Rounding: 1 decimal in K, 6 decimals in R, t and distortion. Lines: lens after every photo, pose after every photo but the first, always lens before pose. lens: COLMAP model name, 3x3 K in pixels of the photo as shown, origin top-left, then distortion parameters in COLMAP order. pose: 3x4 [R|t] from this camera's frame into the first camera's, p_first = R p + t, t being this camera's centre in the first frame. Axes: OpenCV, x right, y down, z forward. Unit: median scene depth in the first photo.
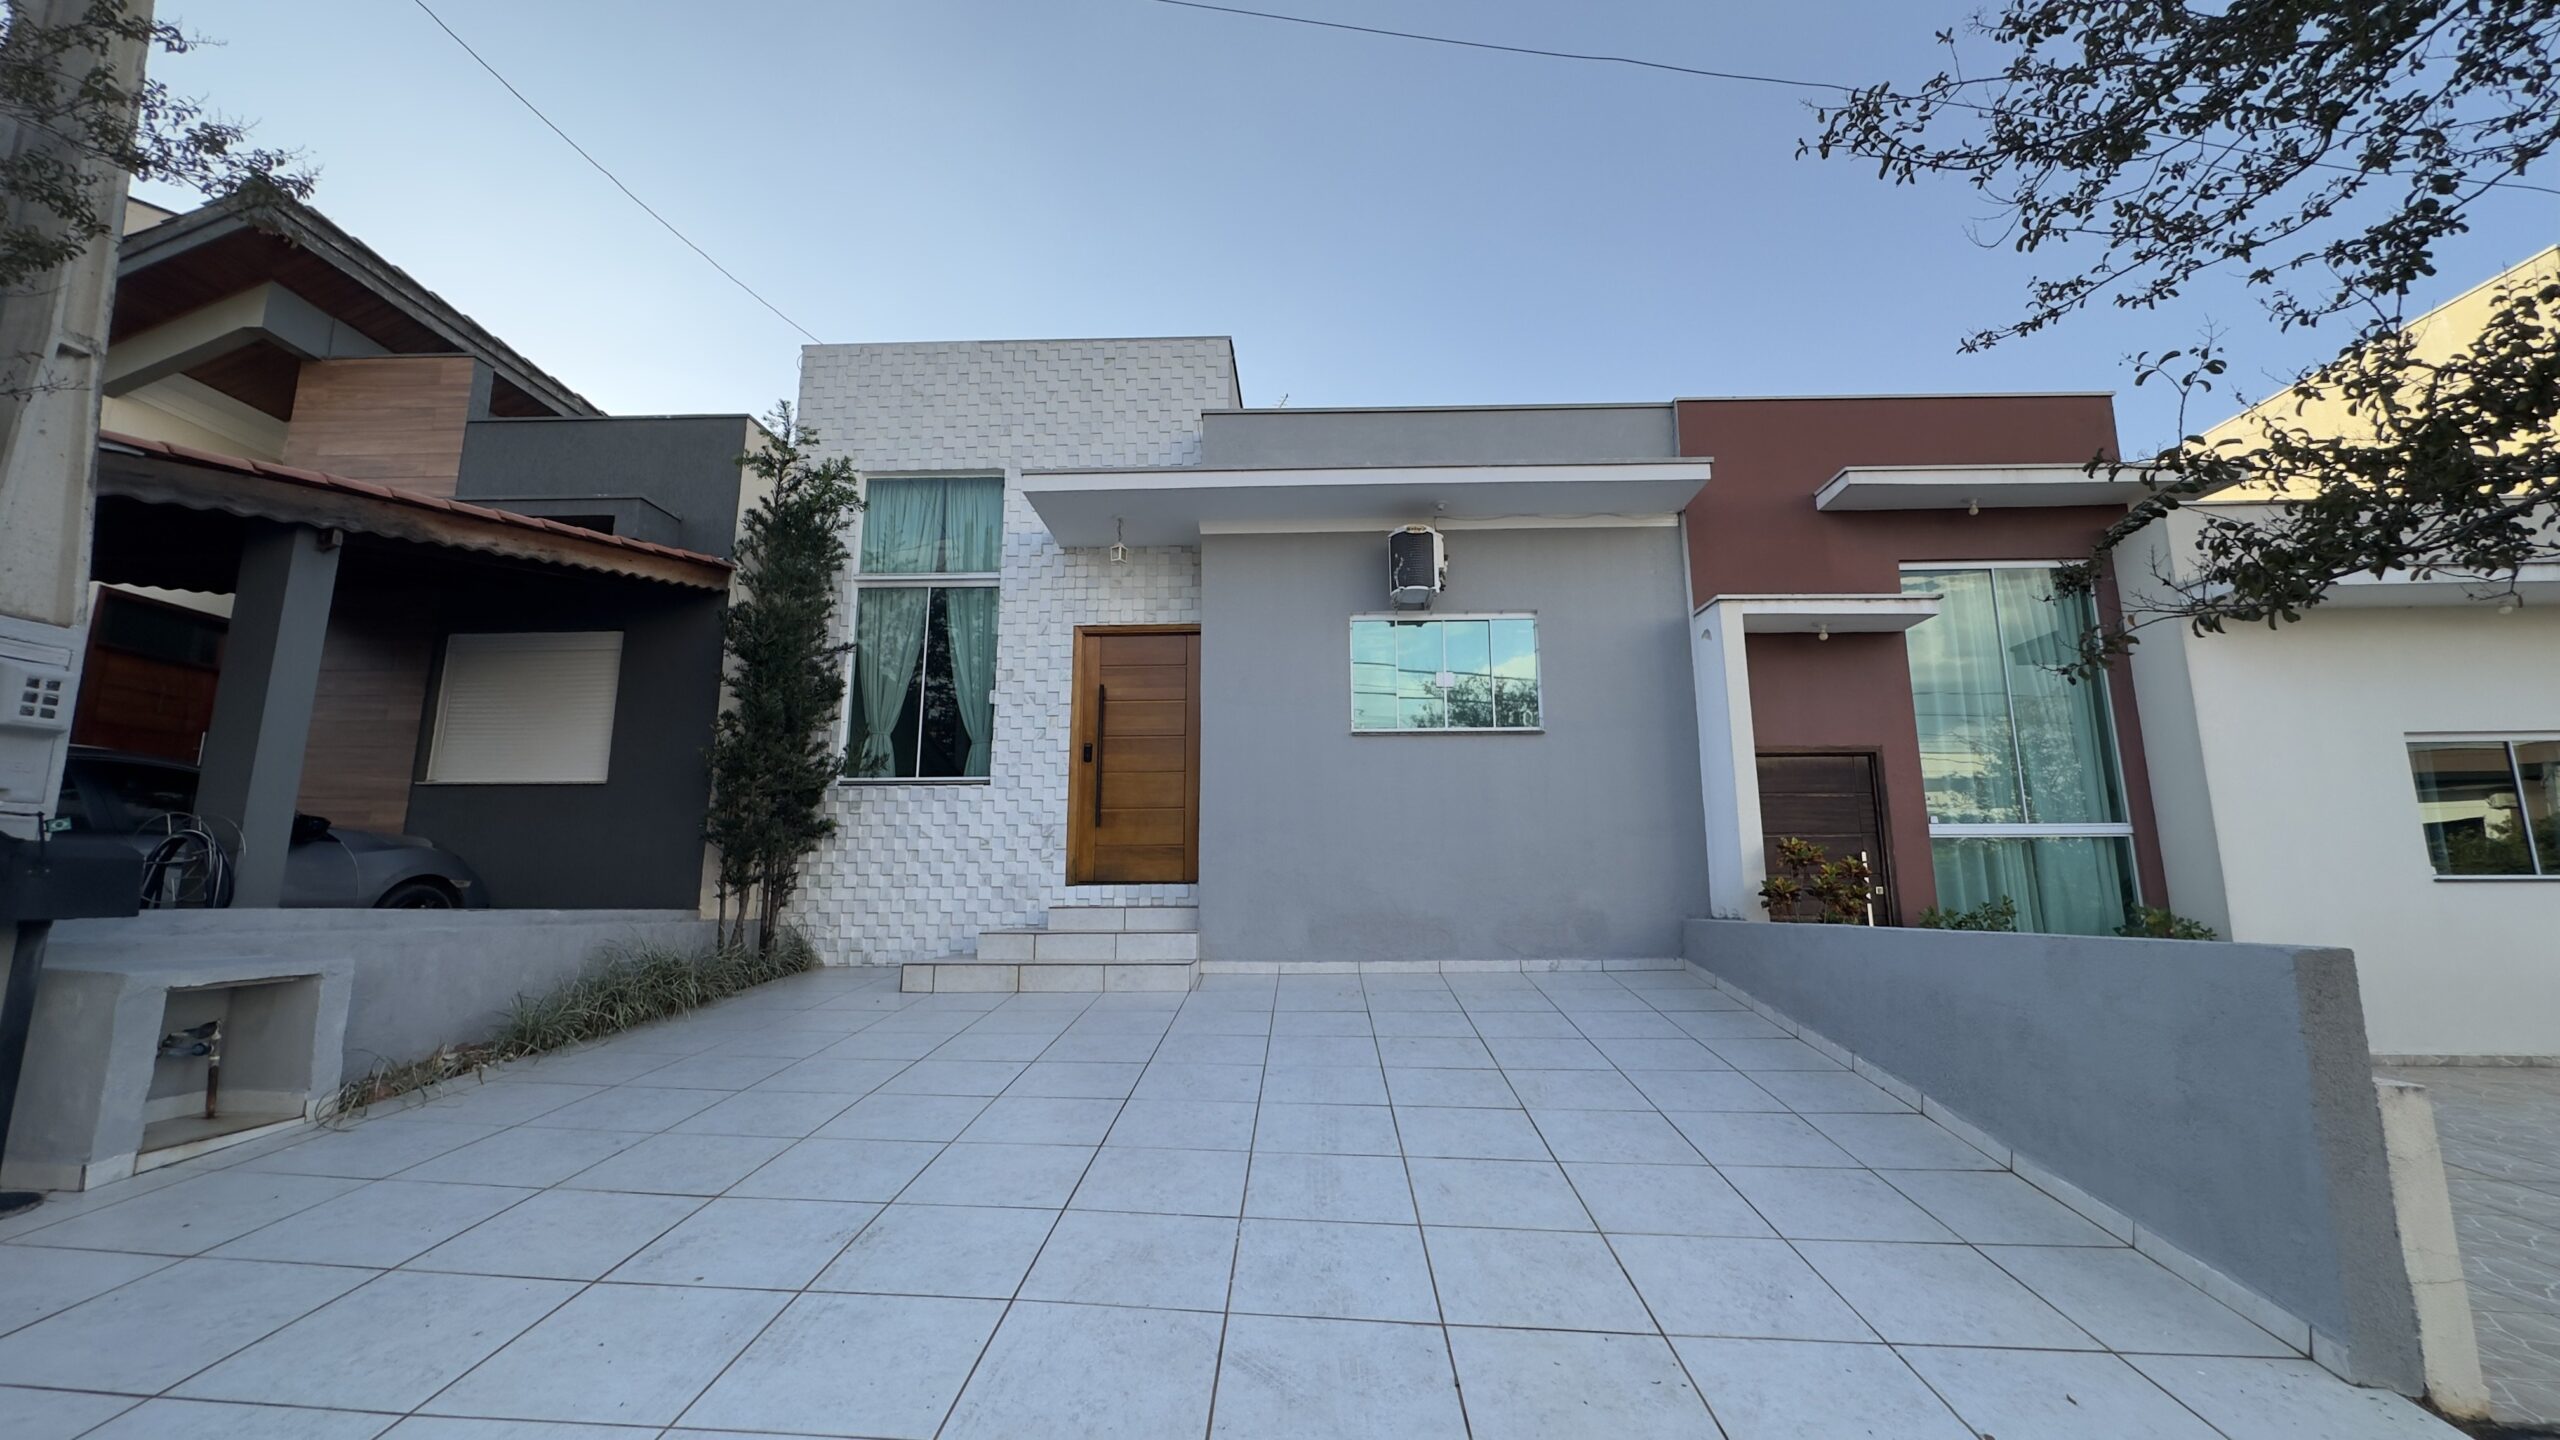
lens RADIAL K [[1026.5, 0, 1282.8], [0, 1026.5, 717.9], [0, 0, 1]] dist [-0.007190, 0.001083]
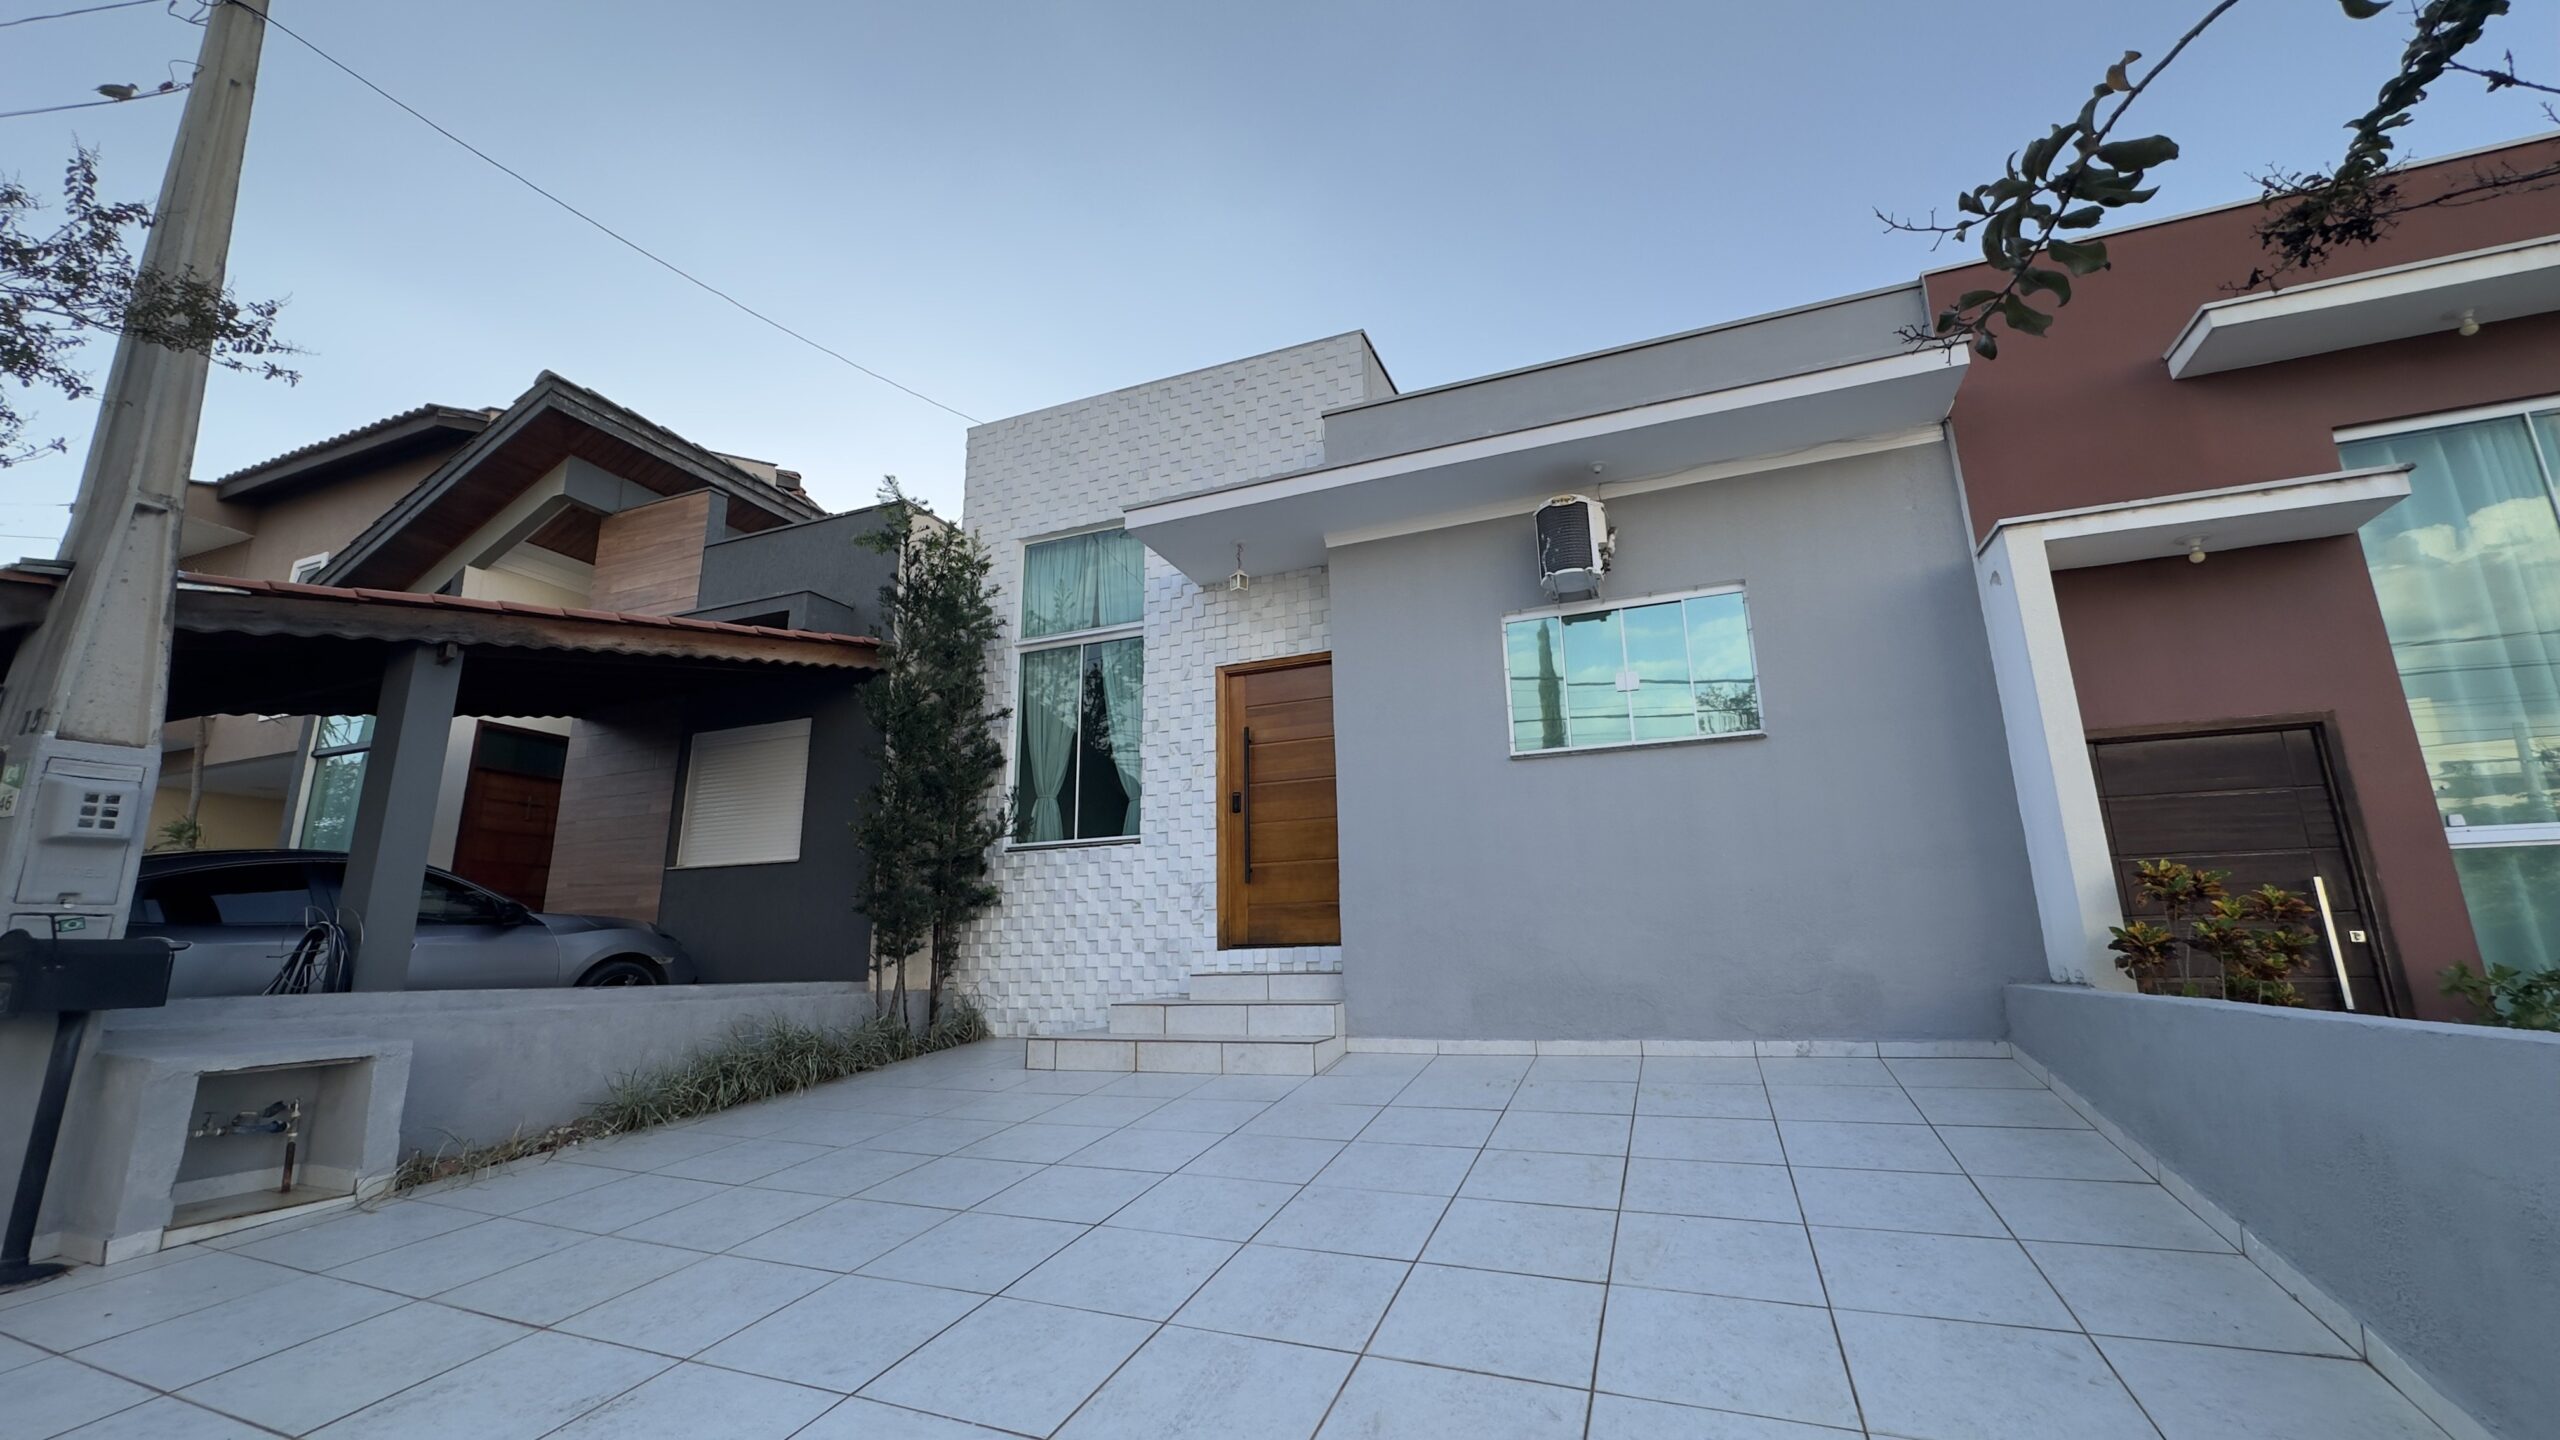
lens RADIAL K [[1026.5, 0, 1272.8], [0, 1026.5, 715.9], [0, 0, 1]] dist [-0.007190, 0.001083]
pose [[0.937476, -0.093863, -0.335154, 0.171196], [0.076404, 0.994960, -0.064936, 0.021086], [0.339560, 0.035269, 0.939923, 0.164475]]
